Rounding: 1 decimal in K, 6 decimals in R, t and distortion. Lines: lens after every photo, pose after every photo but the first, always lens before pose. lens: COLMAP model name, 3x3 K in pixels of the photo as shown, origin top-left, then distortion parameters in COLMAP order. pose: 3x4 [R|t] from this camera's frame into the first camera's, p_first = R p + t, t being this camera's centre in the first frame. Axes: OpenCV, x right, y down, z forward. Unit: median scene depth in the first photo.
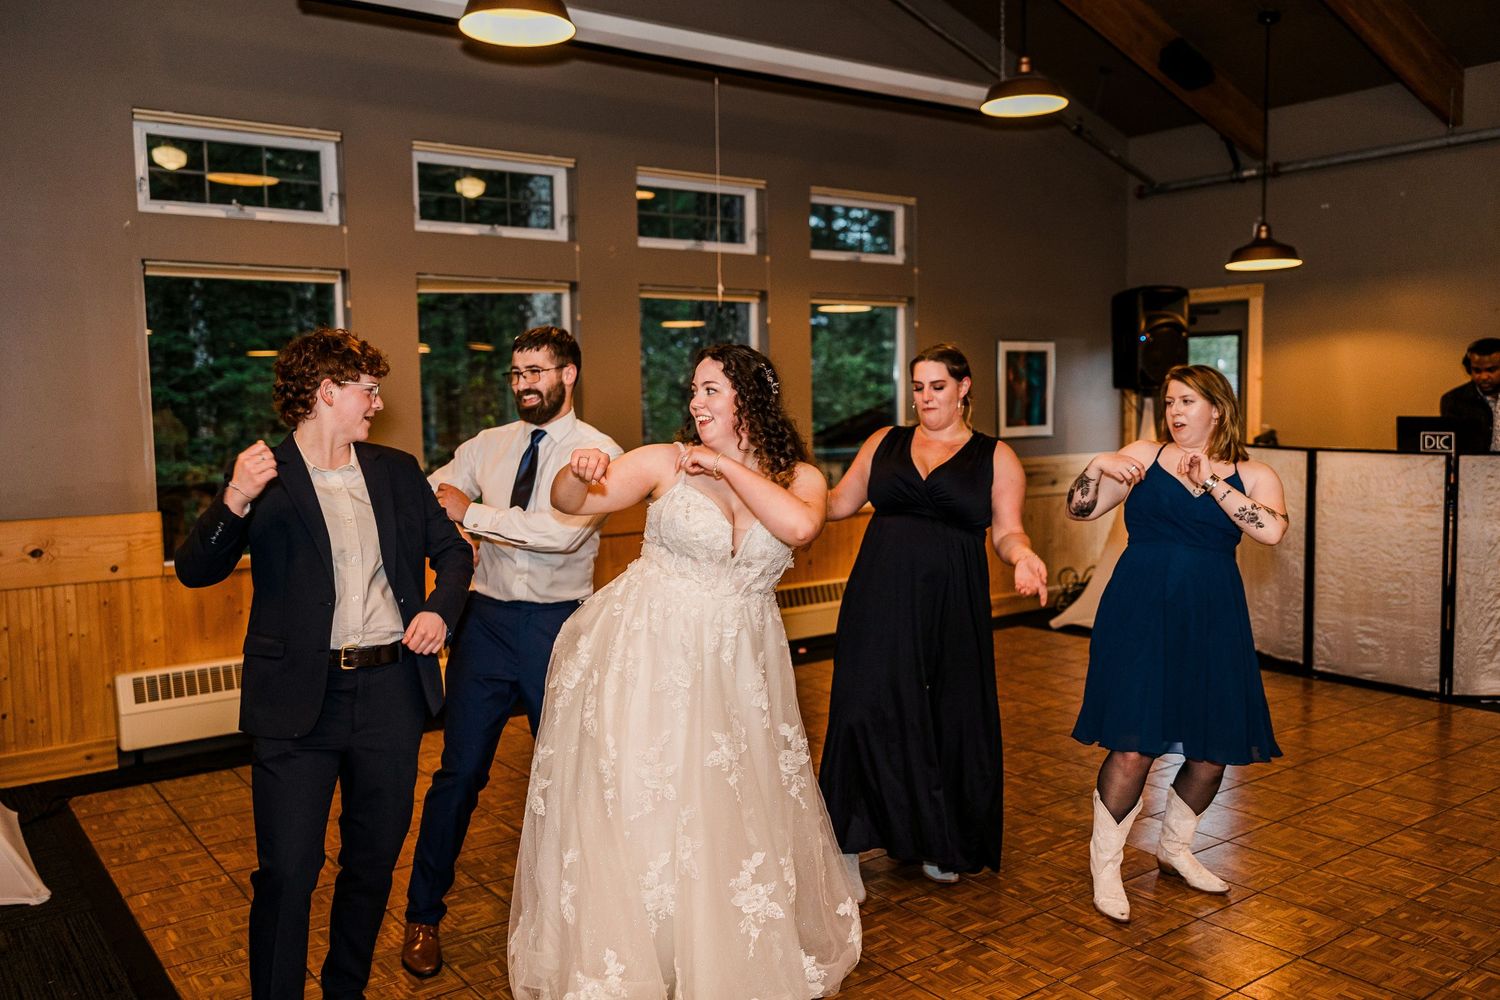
lens RADIAL K [[1236.0, 0, 750.0], [0, 1236.0, 500.0], [0, 0, 1]] dist [0.003726, 0.001355]
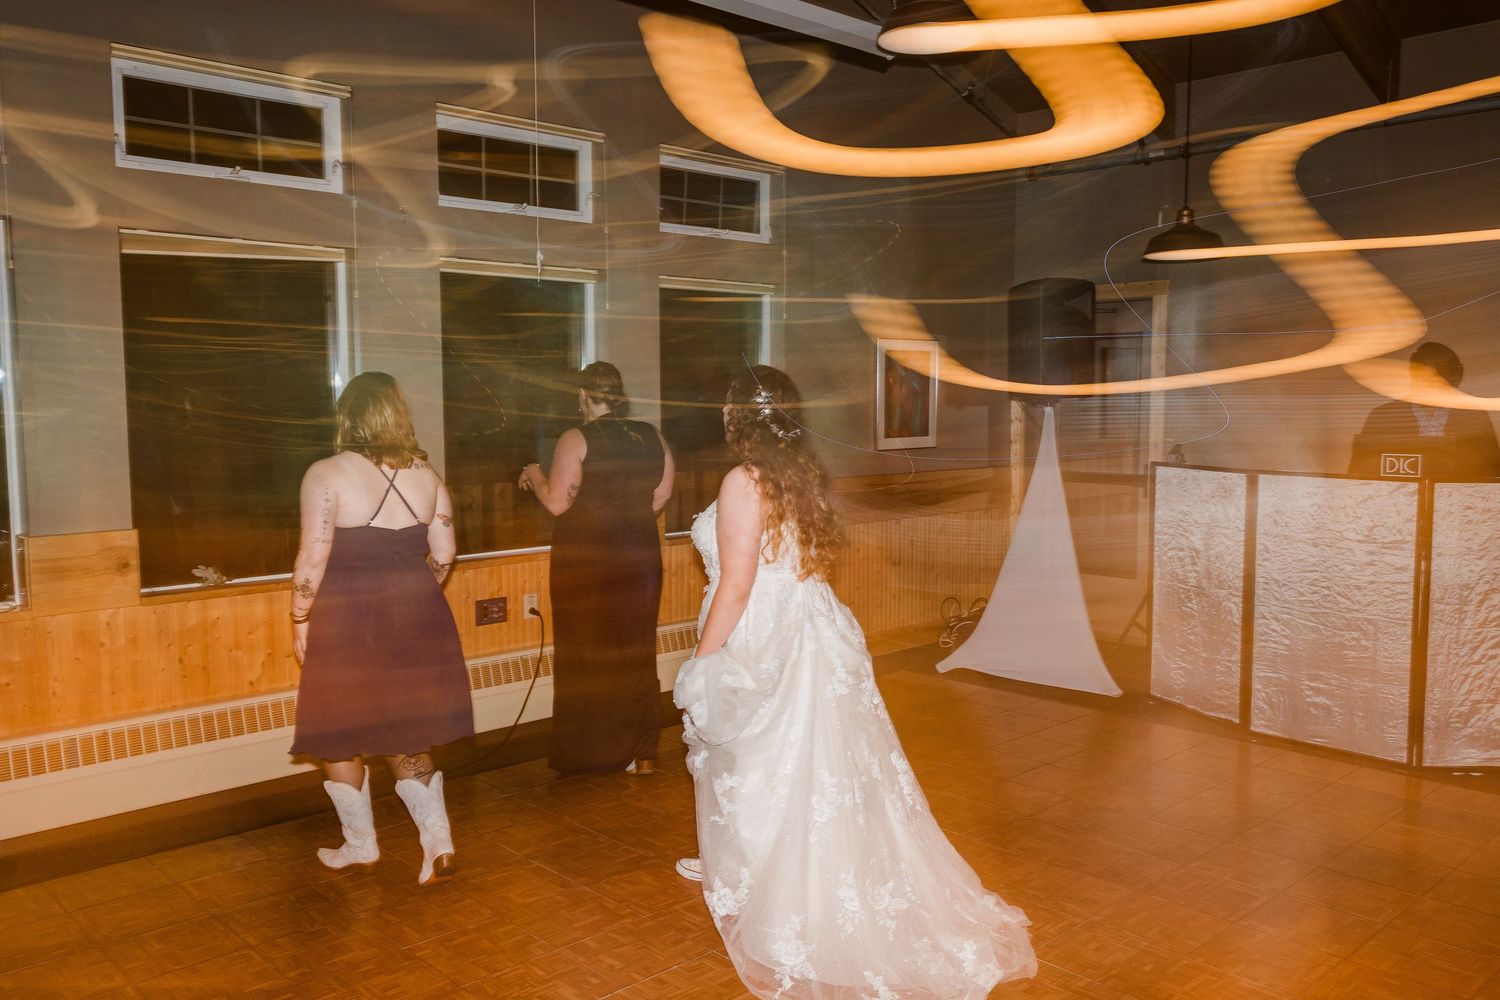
lens RADIAL K [[1236.0, 0, 750.0], [0, 1236.0, 500.0], [0, 0, 1]] dist [0.003726, 0.001355]
pose [[0.992269, 0.002655, 0.124078, 0.008818], [-0.002654, 0.999996, -0.000174, -0.021749], [-0.124078, -0.000156, 0.992272, 0.214924]]
